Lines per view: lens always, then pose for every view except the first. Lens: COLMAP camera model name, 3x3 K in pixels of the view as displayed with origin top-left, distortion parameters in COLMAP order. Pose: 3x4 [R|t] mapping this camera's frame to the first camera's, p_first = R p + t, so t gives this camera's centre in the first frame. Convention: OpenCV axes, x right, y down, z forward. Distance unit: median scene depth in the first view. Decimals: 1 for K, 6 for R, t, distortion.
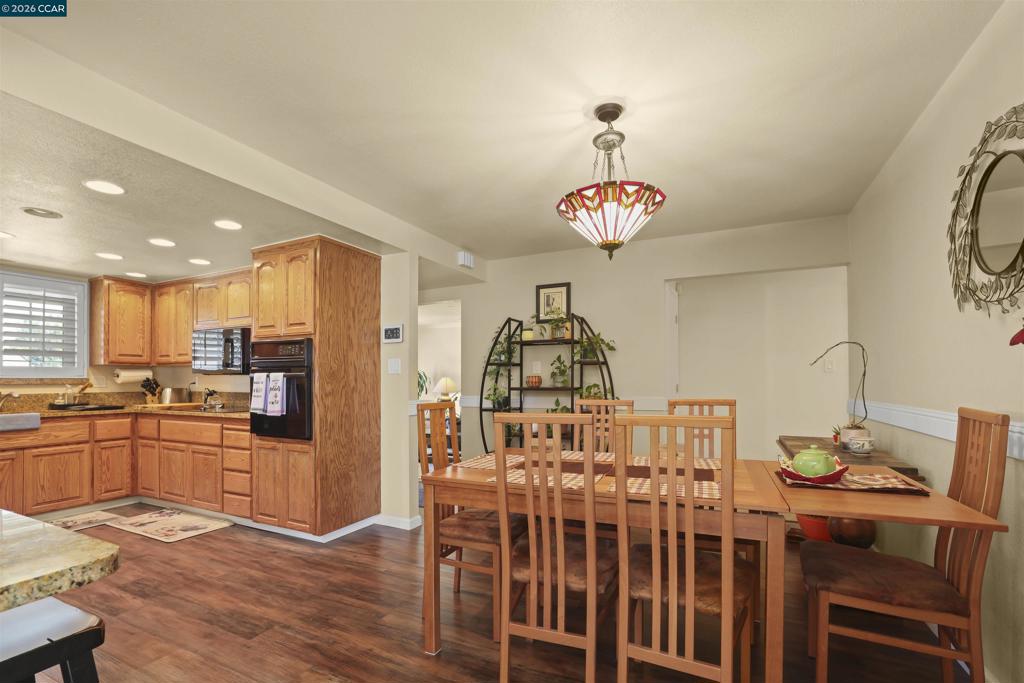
lens RADIAL K [[448.1, 0, 504.7], [0, 448.1, 376.1], [0, 0, 1]] dist [-0.039029, 0.013930]
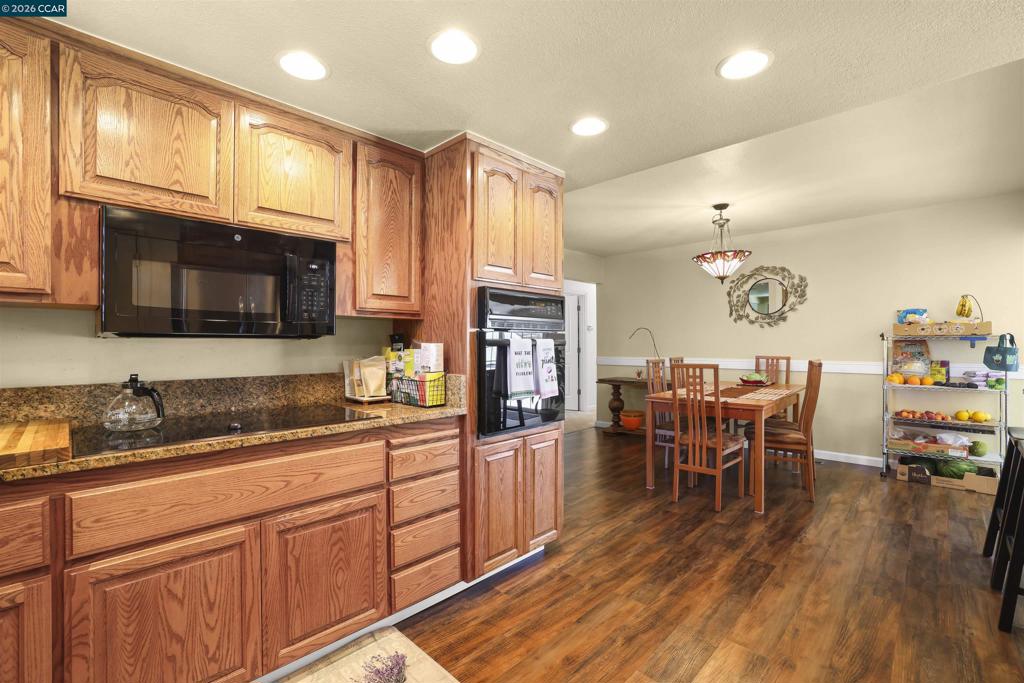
lens RADIAL K [[448.1, 0, 507.7], [0, 448.1, 342.8], [0, 0, 1]] dist [-0.039029, 0.013930]
pose [[0.327656, 0.002588, 0.944793, -1.043957], [-0.008191, 0.999966, 0.000101, -0.000600], [-0.944761, -0.007772, 0.327667, 0.695400]]
